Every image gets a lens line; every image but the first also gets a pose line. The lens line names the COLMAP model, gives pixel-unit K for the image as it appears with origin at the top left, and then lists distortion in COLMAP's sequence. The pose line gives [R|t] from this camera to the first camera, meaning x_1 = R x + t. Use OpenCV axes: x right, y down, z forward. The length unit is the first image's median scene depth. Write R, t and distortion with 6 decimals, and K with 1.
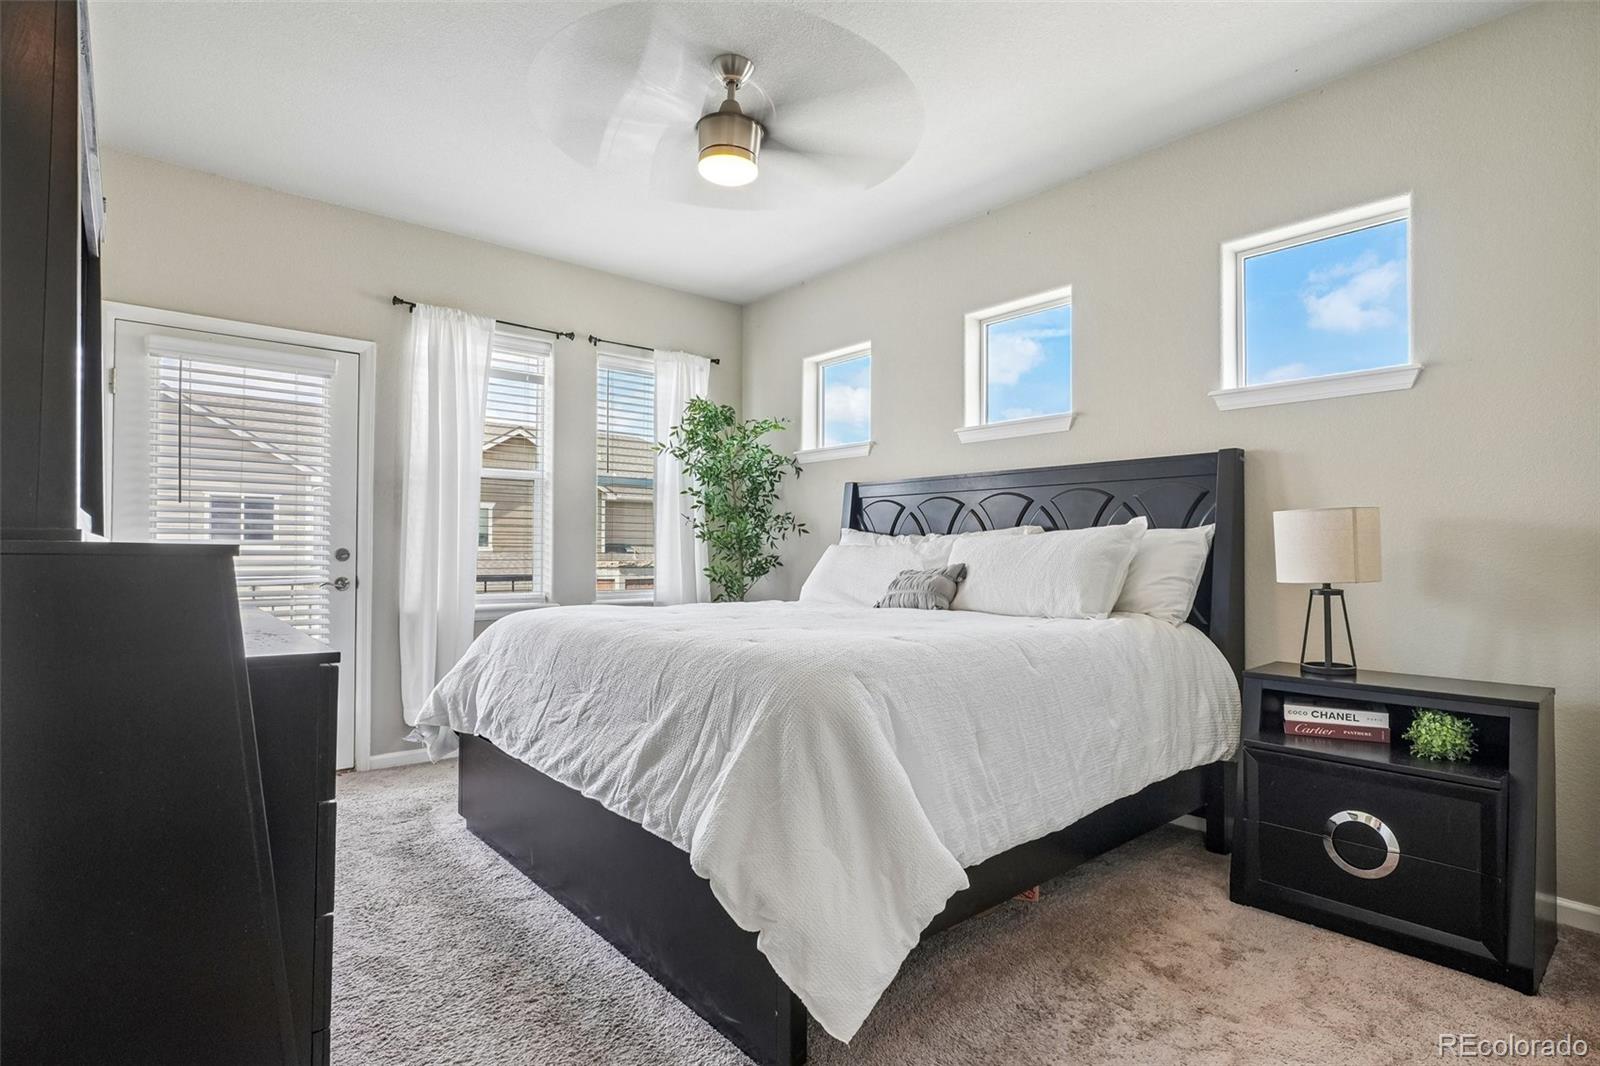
lens RADIAL K [[790.8, 0, 802.4], [0, 790.8, 537.5], [0, 0, 1]] dist [-0.021571, 0.009460]
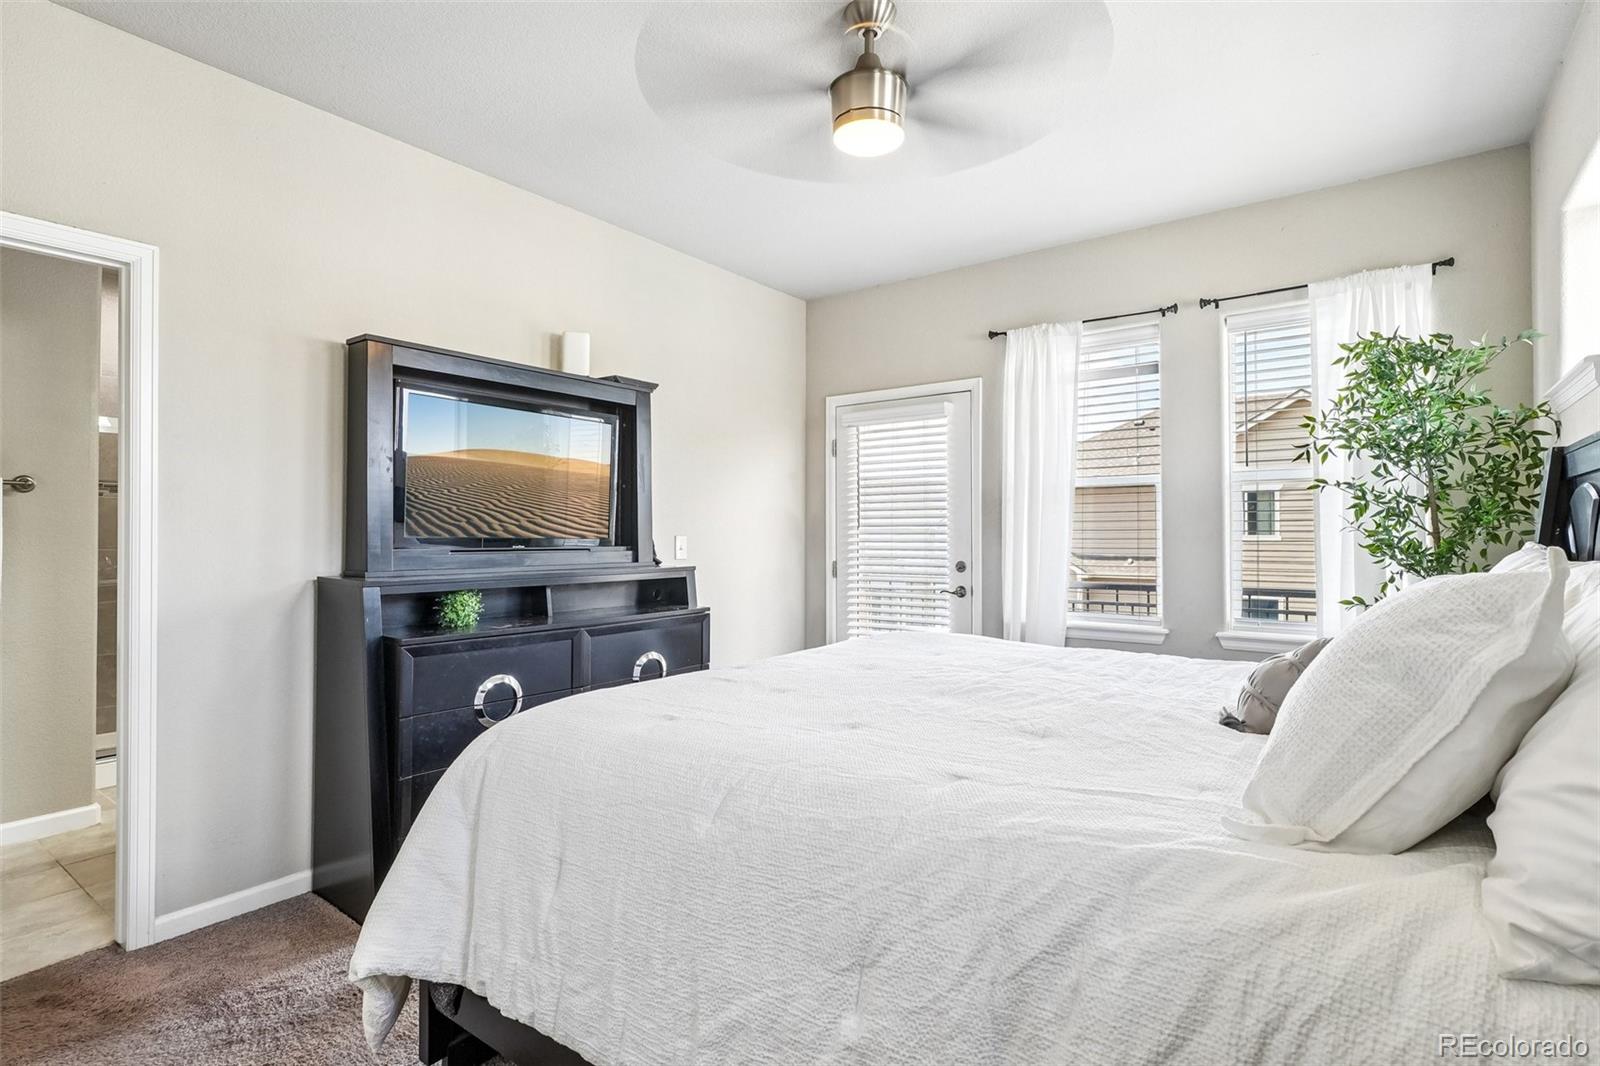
lens RADIAL K [[790.8, 0, 806.2], [0, 790.8, 532.9], [0, 0, 1]] dist [-0.021571, 0.009460]
pose [[0.219664, -0.007181, -0.975549, 0.467204], [0.019218, 0.999811, -0.003032, -0.027007], [0.975386, -0.018082, 0.219760, 0.477514]]
